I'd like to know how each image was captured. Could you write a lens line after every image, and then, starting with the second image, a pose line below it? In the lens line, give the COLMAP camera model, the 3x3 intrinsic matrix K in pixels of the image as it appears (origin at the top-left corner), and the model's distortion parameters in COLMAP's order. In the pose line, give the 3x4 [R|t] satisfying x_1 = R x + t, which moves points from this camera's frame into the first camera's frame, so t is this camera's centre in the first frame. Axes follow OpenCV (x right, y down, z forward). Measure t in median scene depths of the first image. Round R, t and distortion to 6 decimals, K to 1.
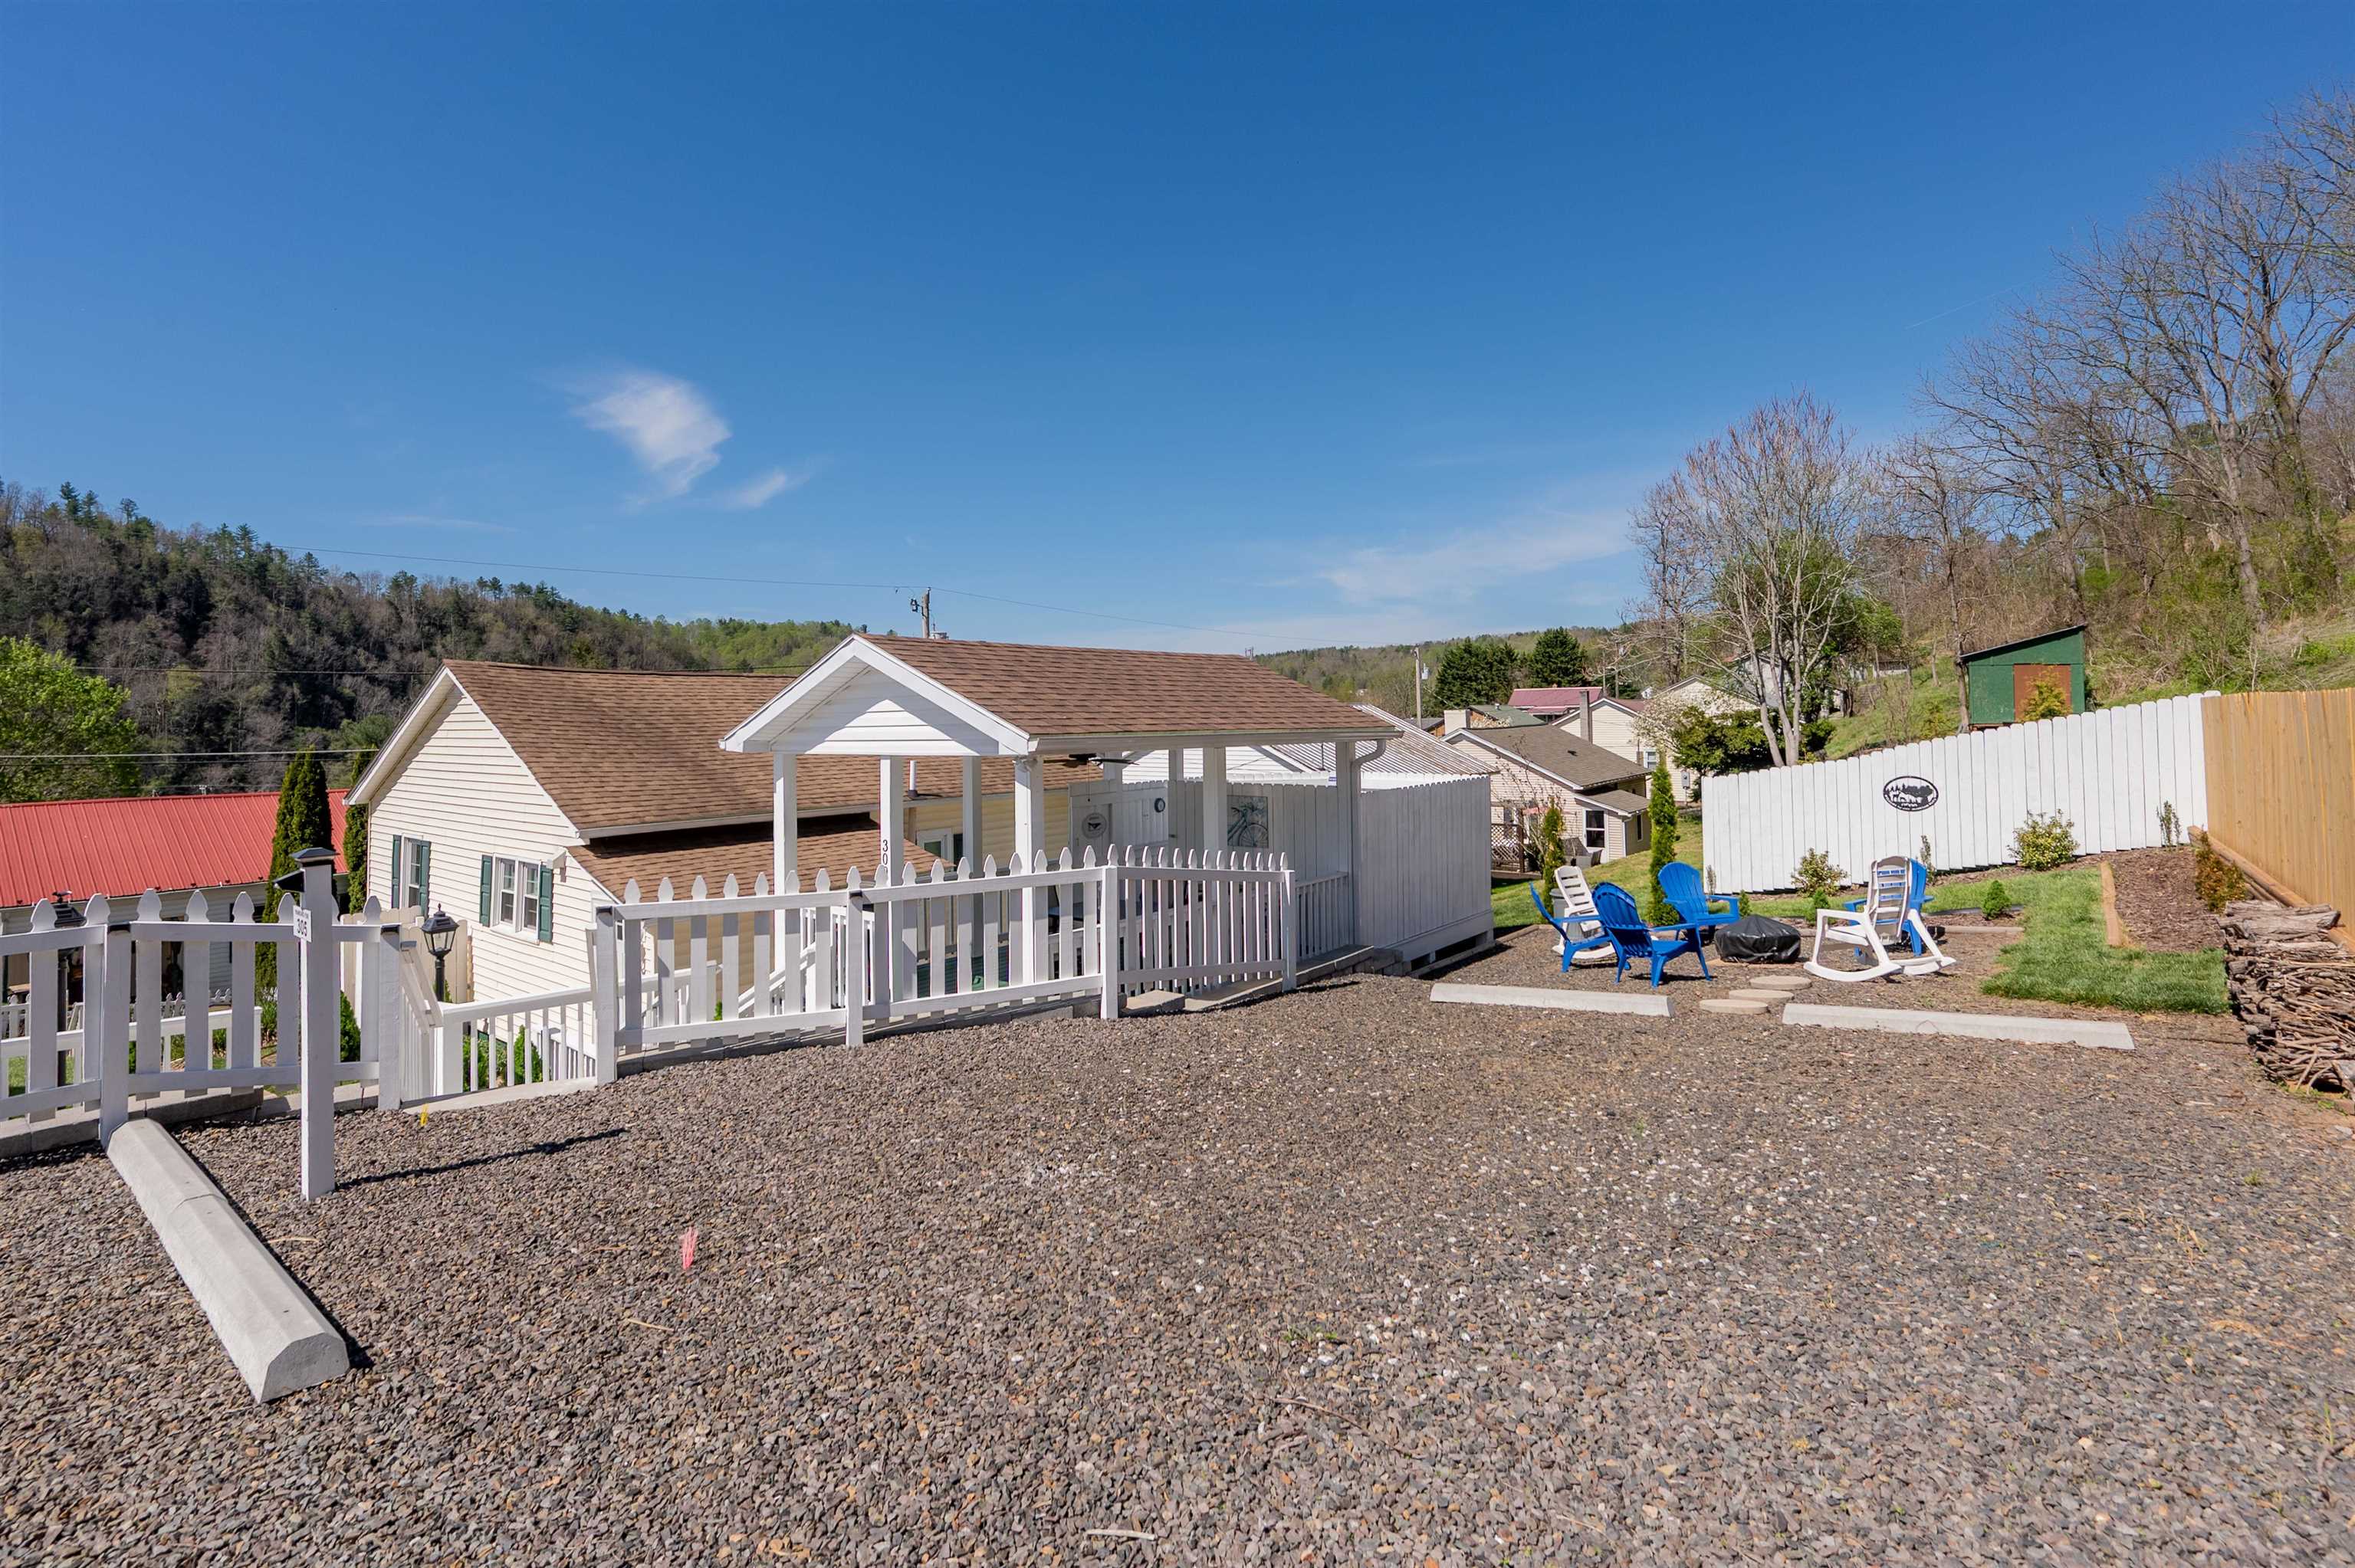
lens RADIAL K [[1079.5, 0, 1179.5], [0, 1079.5, 699.8], [0, 0, 1]] dist [0.001389, -0.000837]
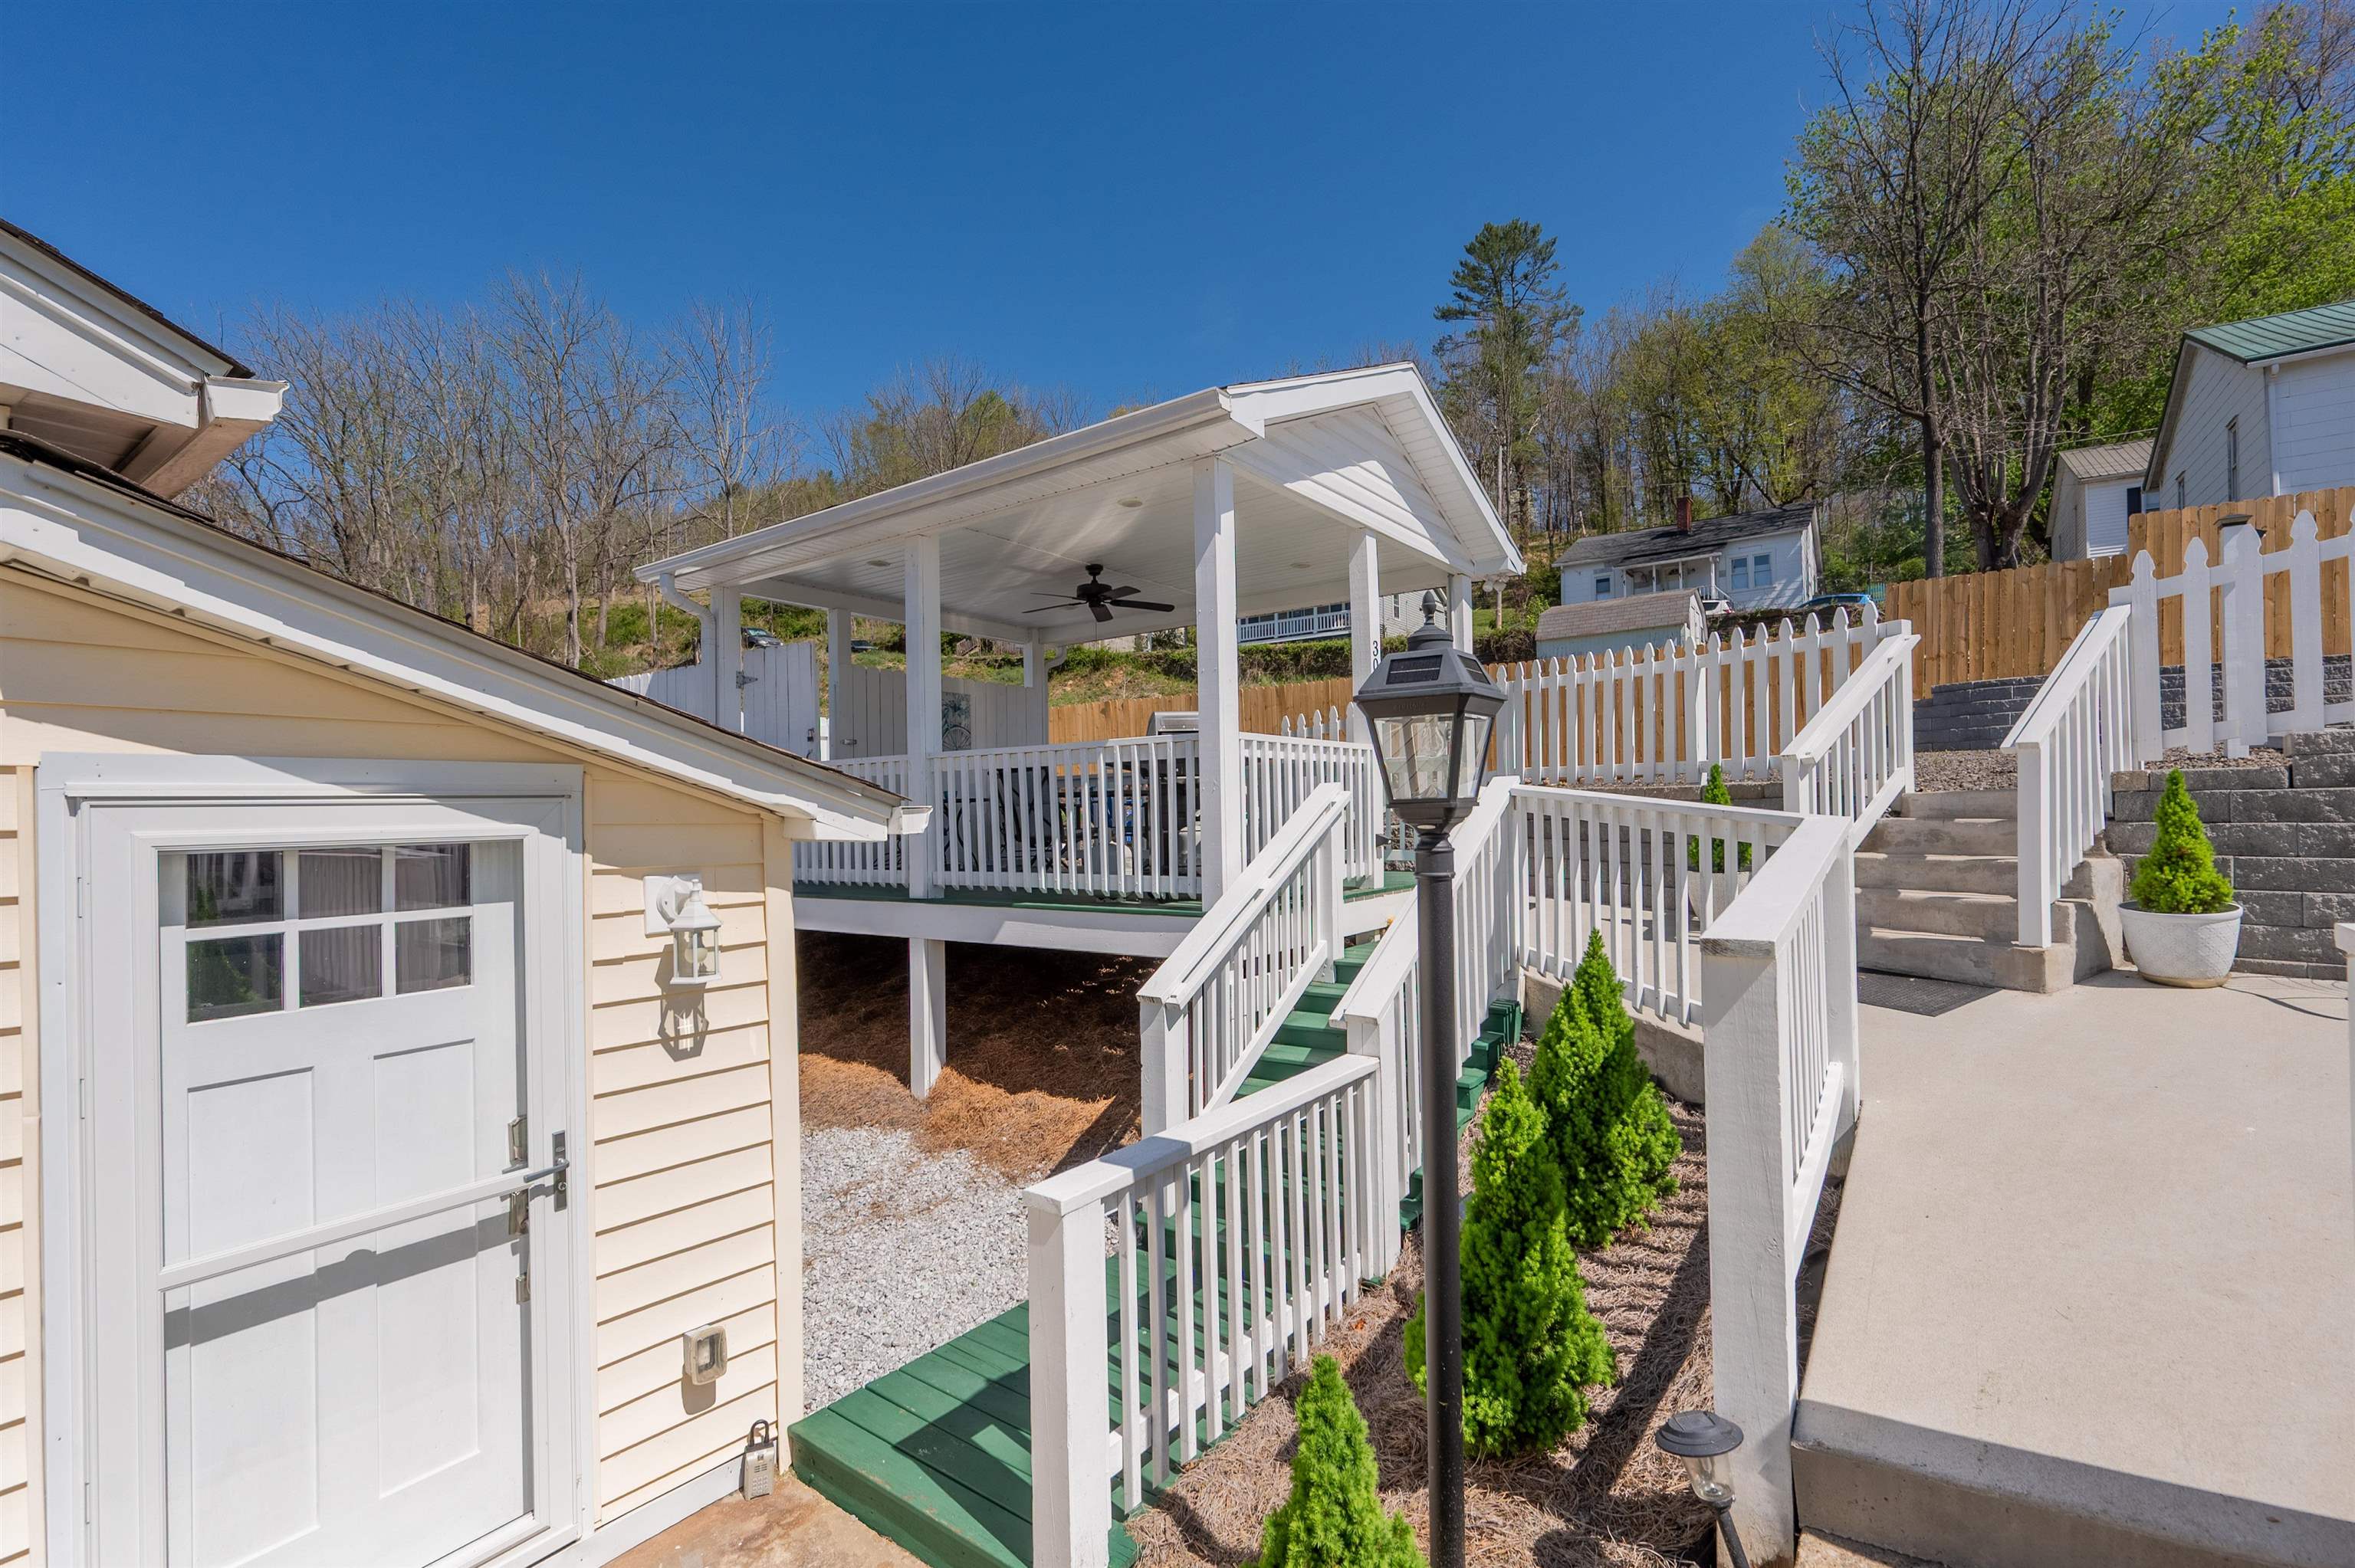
lens RADIAL K [[1028.7, 0, 1176.6], [0, 1028.7, 803.0], [0, 0, 1]] dist [-0.000017, 0.000096]
pose [[-0.053237, 0.024792, 0.998274, -0.663185], [0.000943, 0.999693, -0.024777, 0.175987], [-0.998581, -0.000378, -0.053244, 0.788633]]
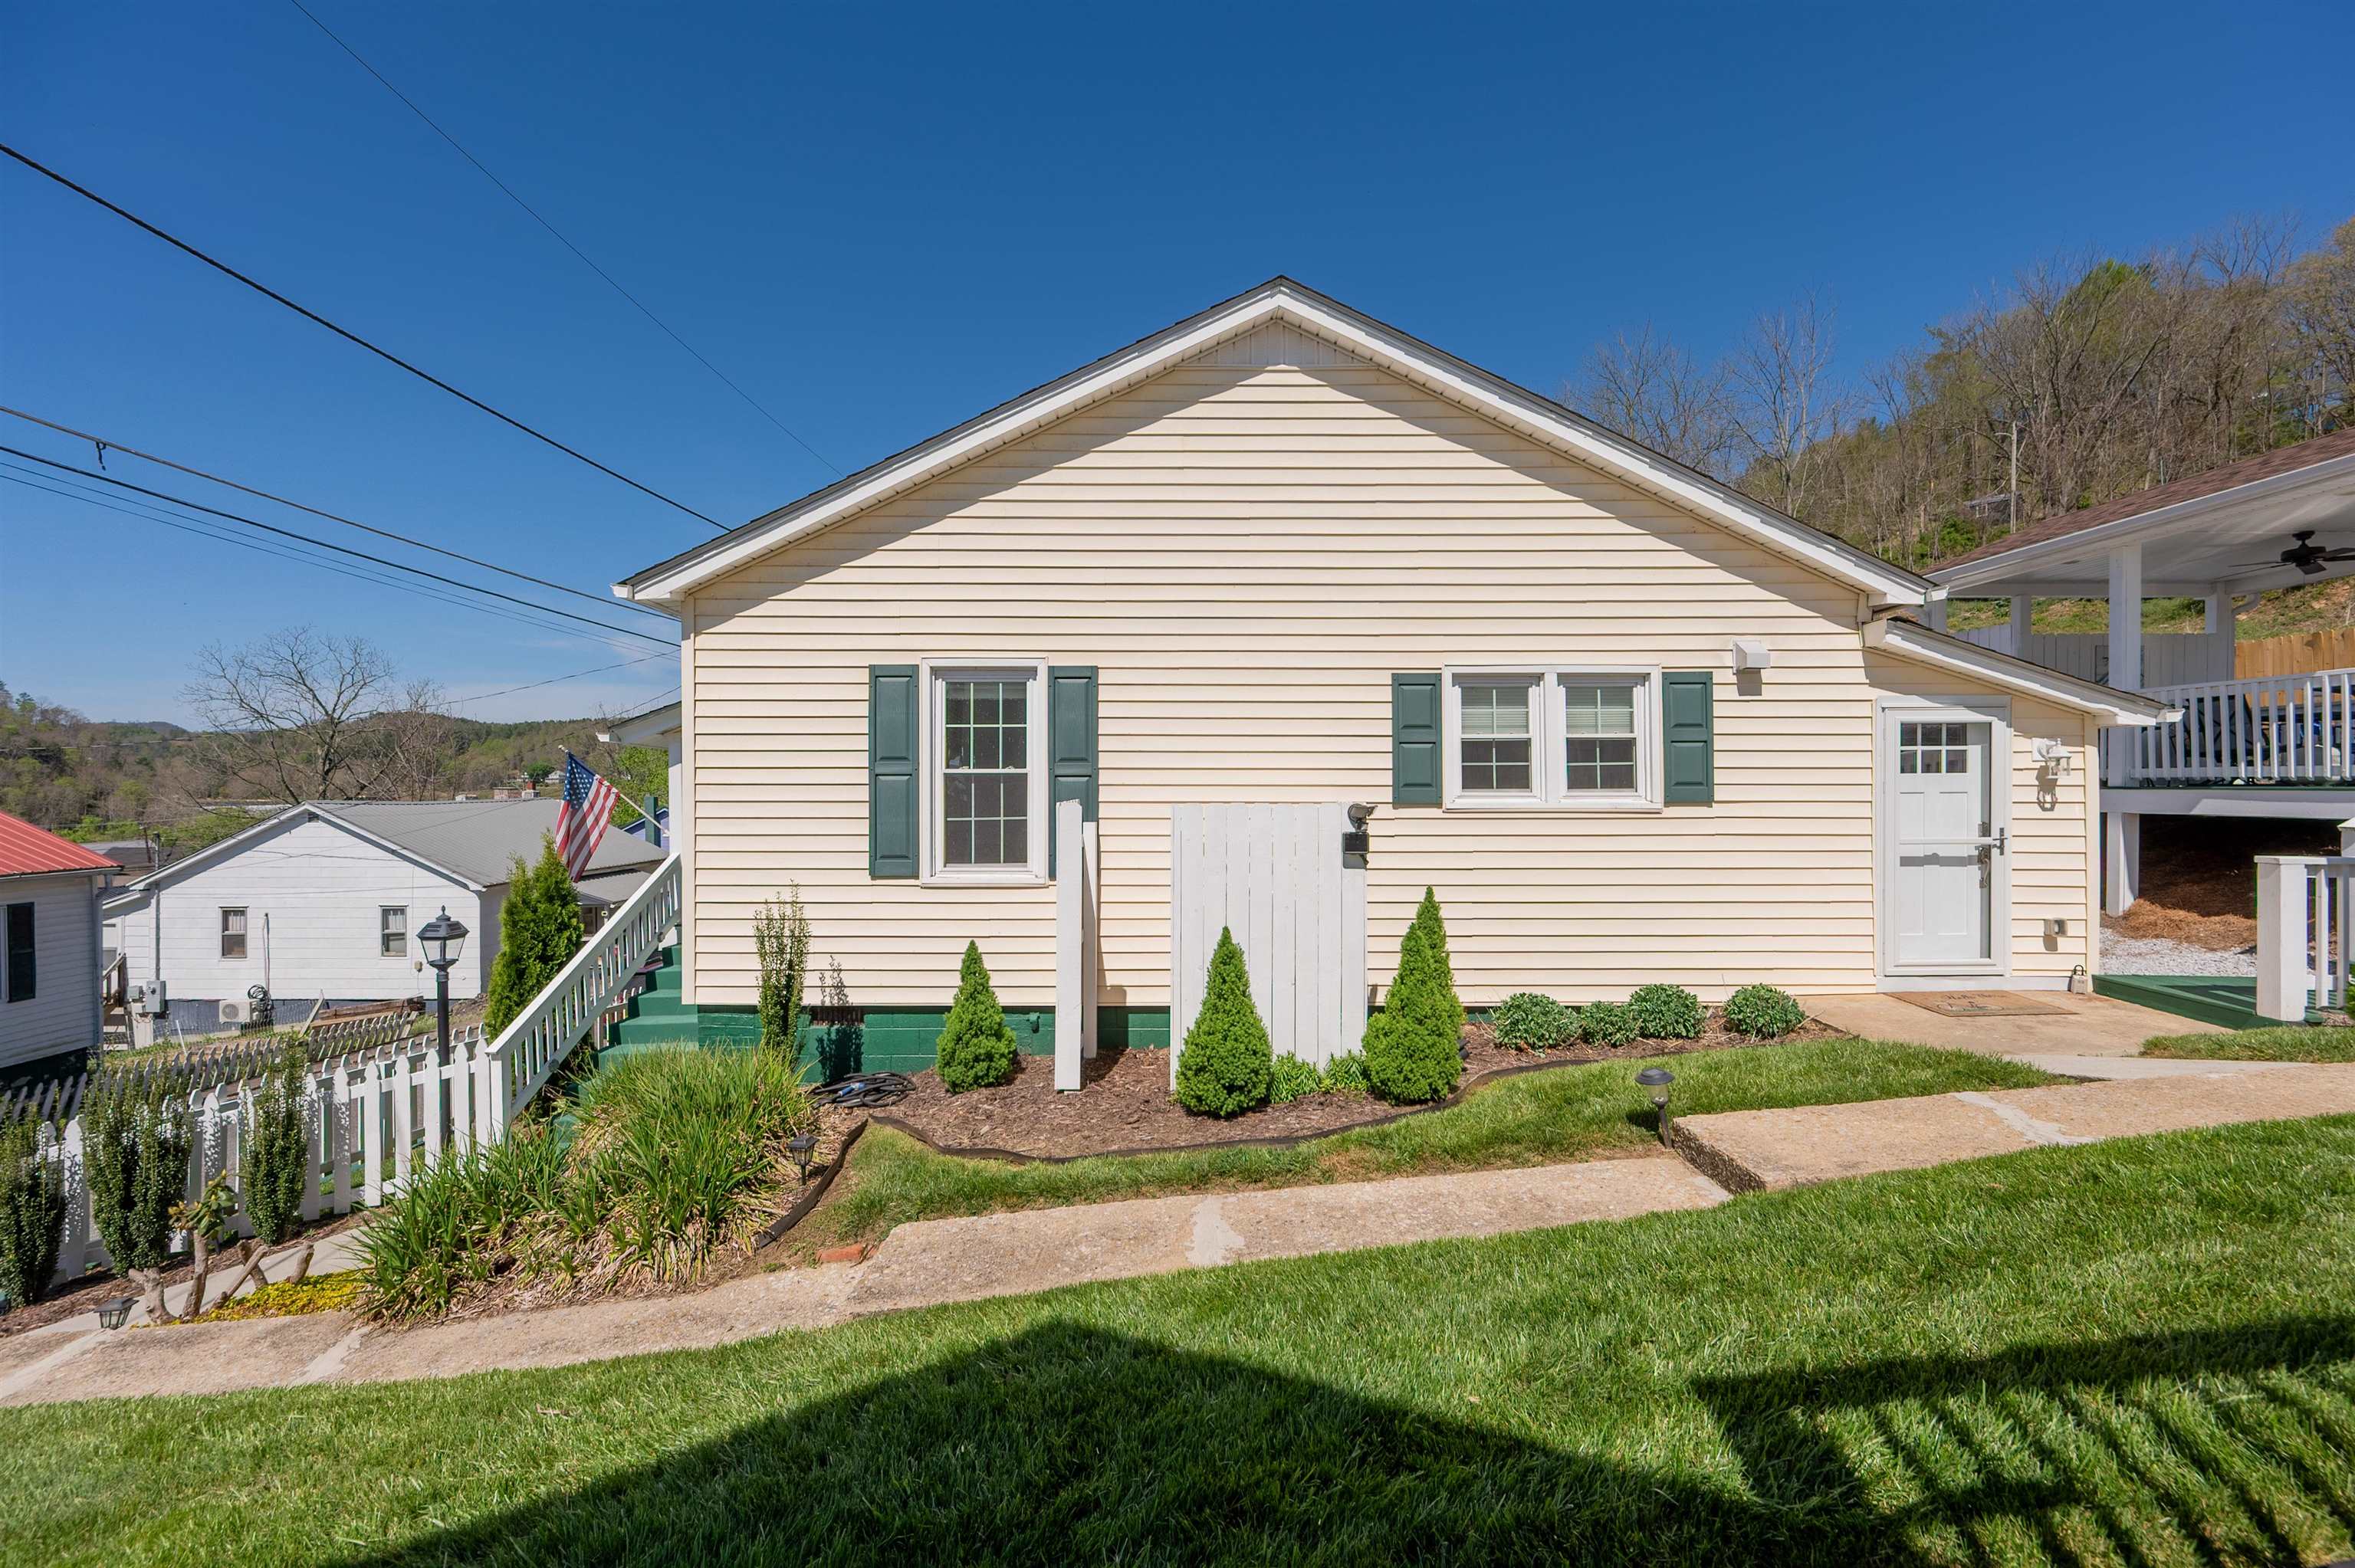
lens RADIAL K [[923.8, 0, 1193.8], [0, 923.8, 786.7], [0, 0, 1]] dist [0.000718, 0.000484]
pose [[0.778301, 0.010450, 0.627805, -1.106140], [-0.022844, 0.999671, 0.011680, 0.216451], [-0.627476, -0.023432, 0.778283, 0.782887]]
